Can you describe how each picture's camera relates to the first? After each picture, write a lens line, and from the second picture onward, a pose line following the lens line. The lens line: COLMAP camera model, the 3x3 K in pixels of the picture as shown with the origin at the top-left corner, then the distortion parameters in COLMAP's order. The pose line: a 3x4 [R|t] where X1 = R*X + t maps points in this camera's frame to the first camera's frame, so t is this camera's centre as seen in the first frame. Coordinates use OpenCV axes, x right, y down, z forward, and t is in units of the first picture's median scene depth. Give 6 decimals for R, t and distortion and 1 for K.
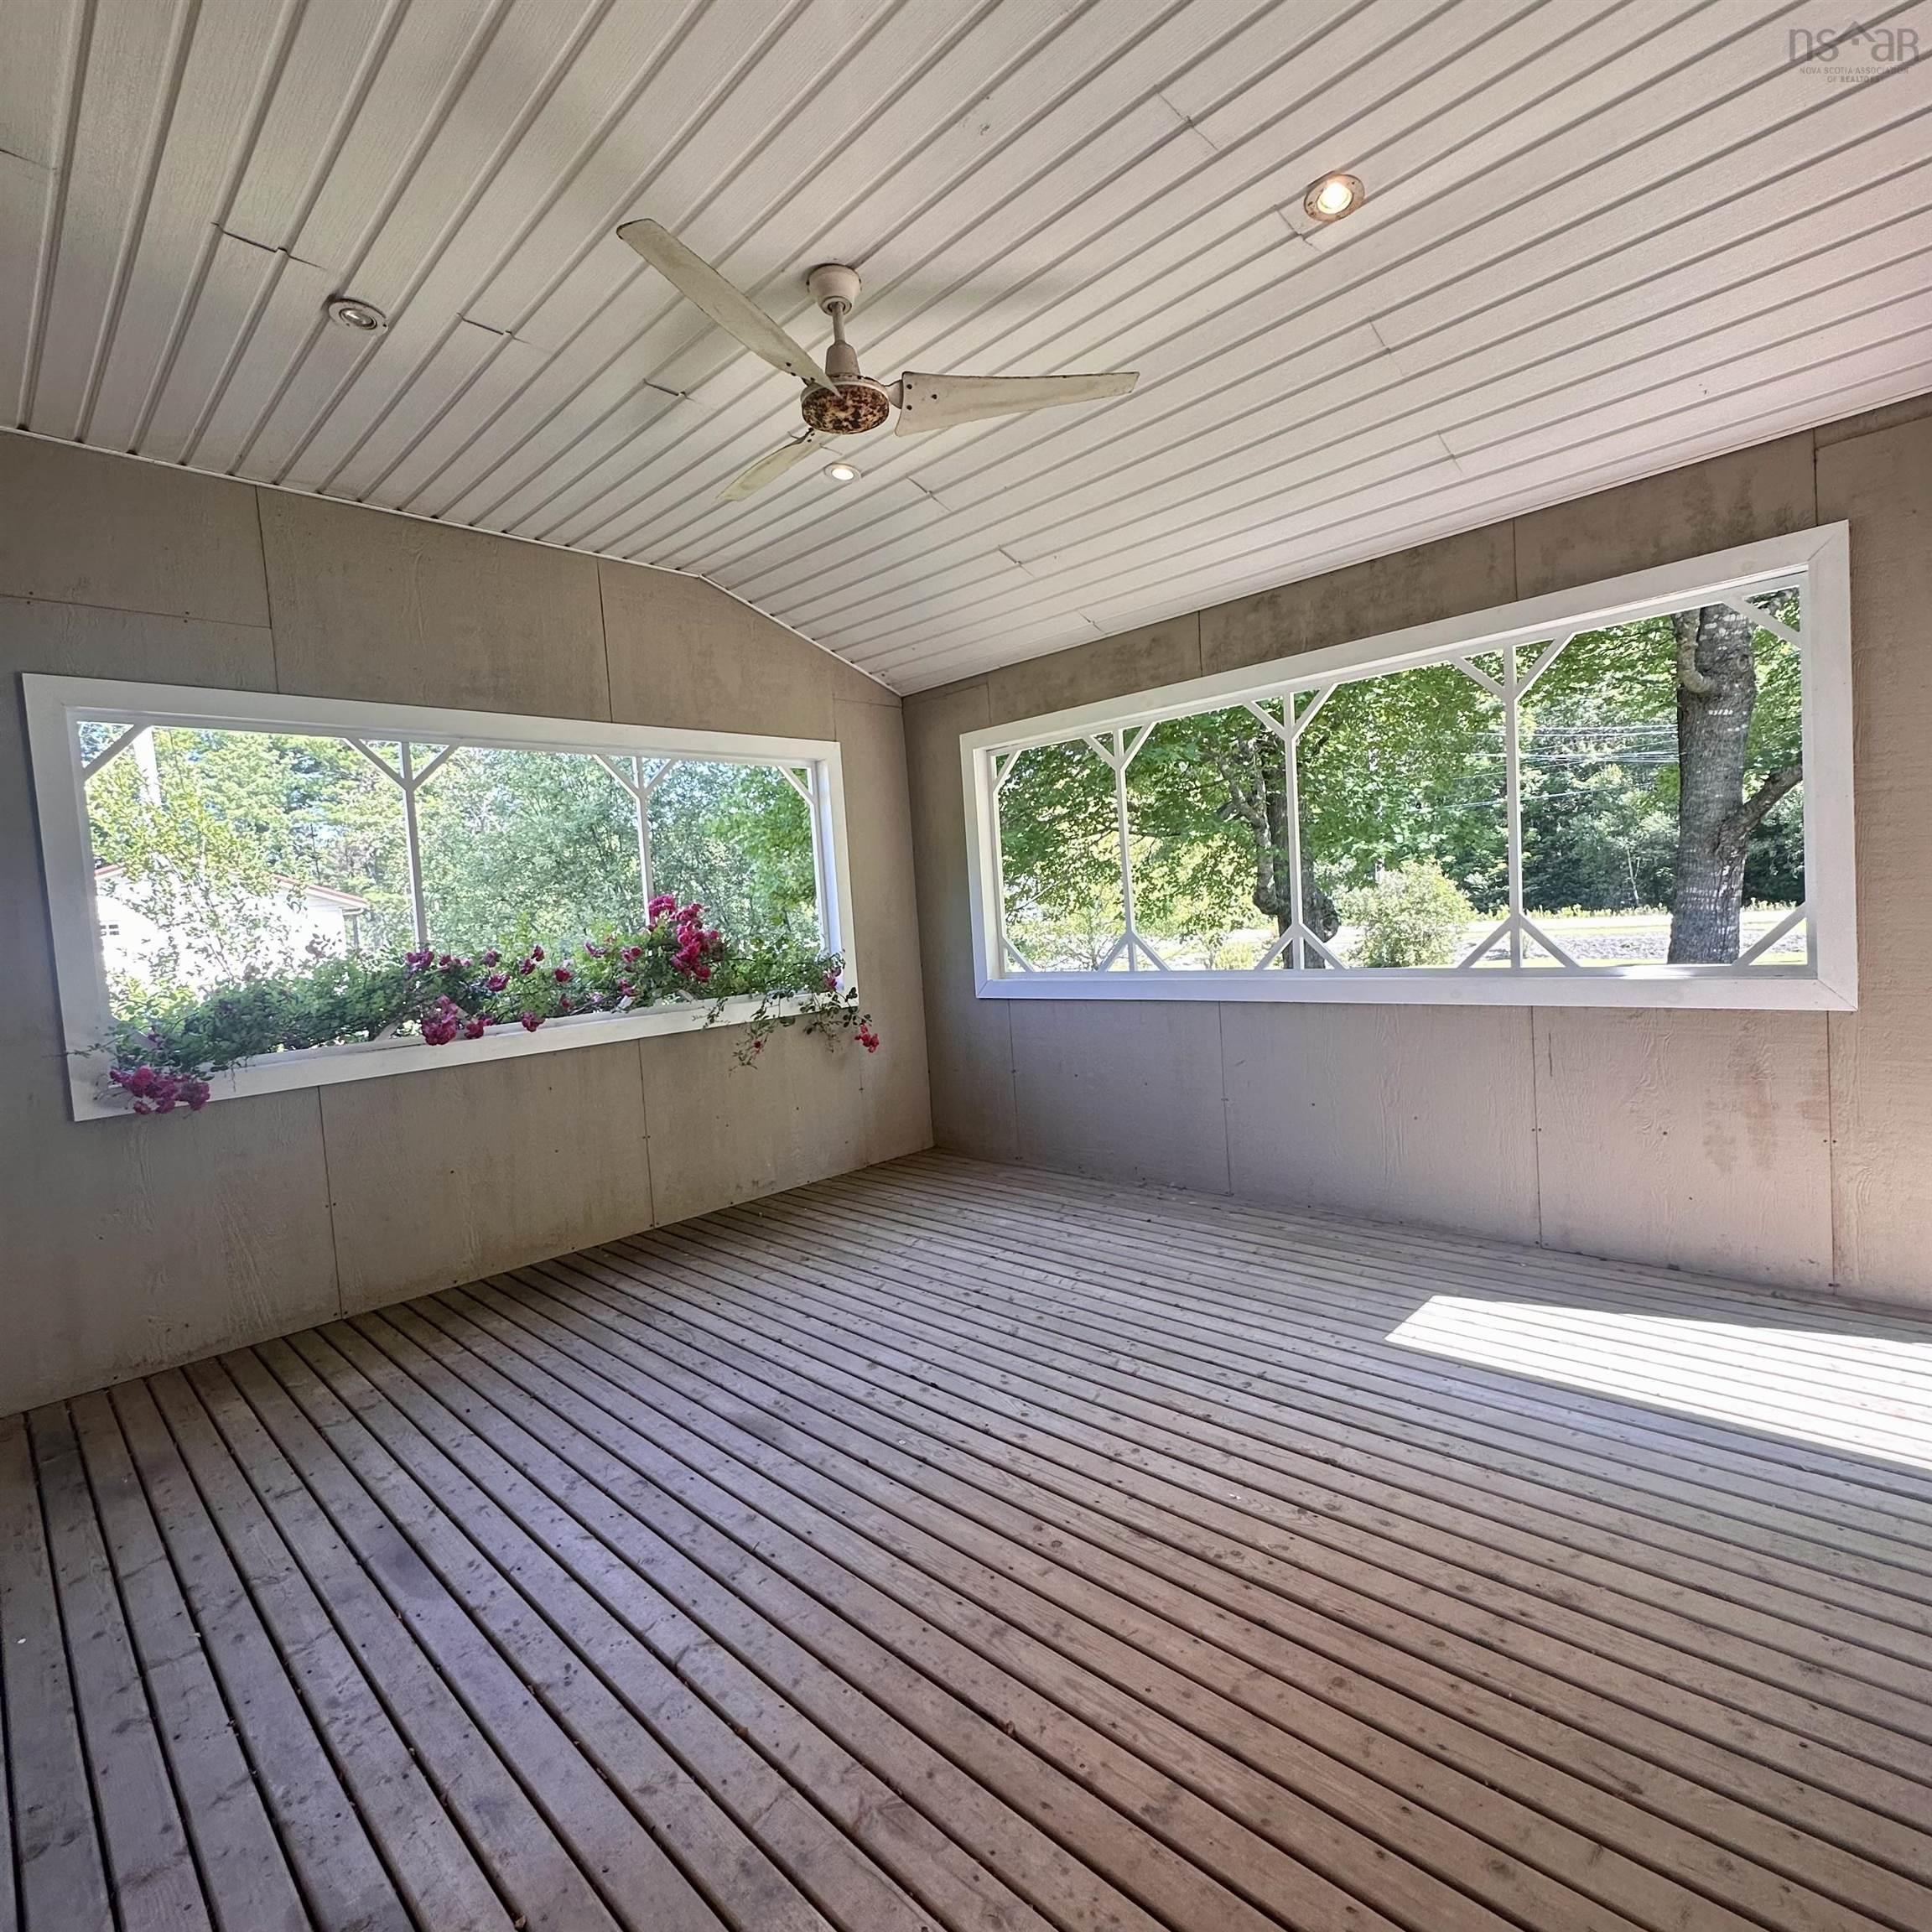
lens RADIAL K [[1025.6, 0, 970.4], [0, 1025.6, 967.9], [0, 0, 1]] dist [-0.004752, 0.000452]
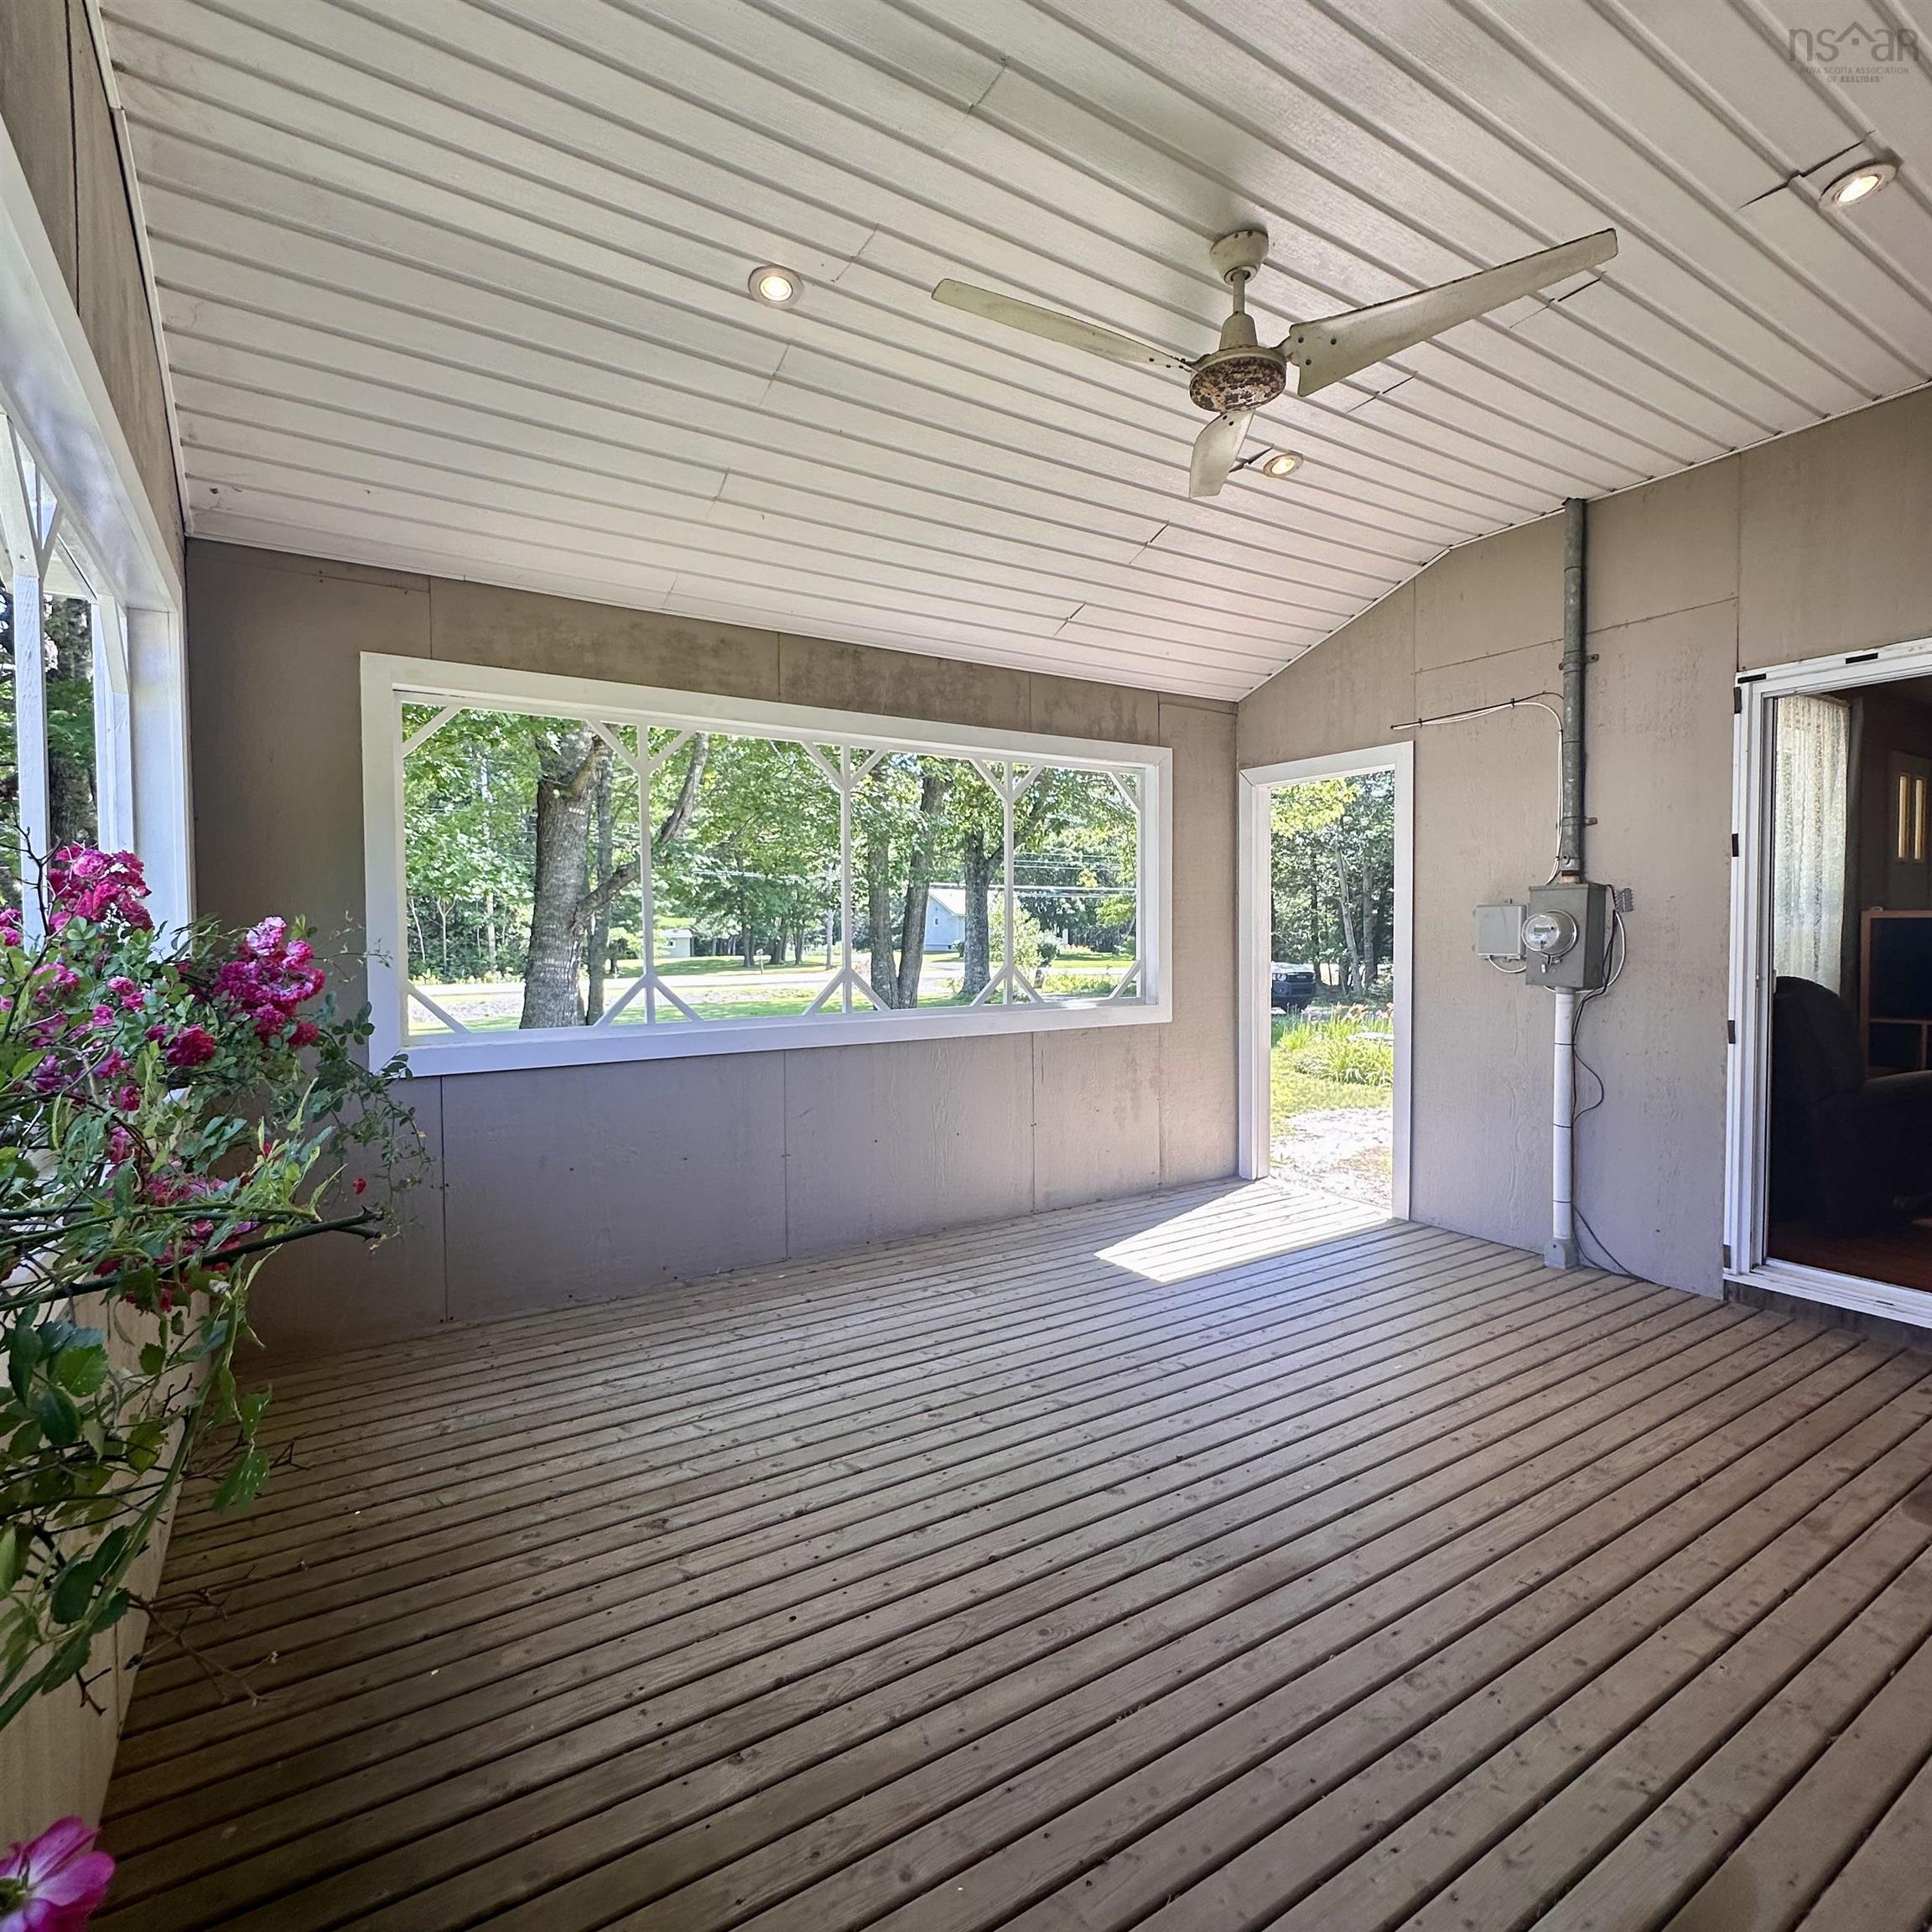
lens RADIAL K [[1025.6, 0, 970.4], [0, 1025.6, 967.9], [0, 0, 1]] dist [-0.004752, 0.000452]
pose [[0.223652, 0.032612, 0.974123, -0.805043], [0.046964, 0.997919, -0.044192, 0.009561], [-0.973537, 0.055633, 0.221655, 0.802114]]
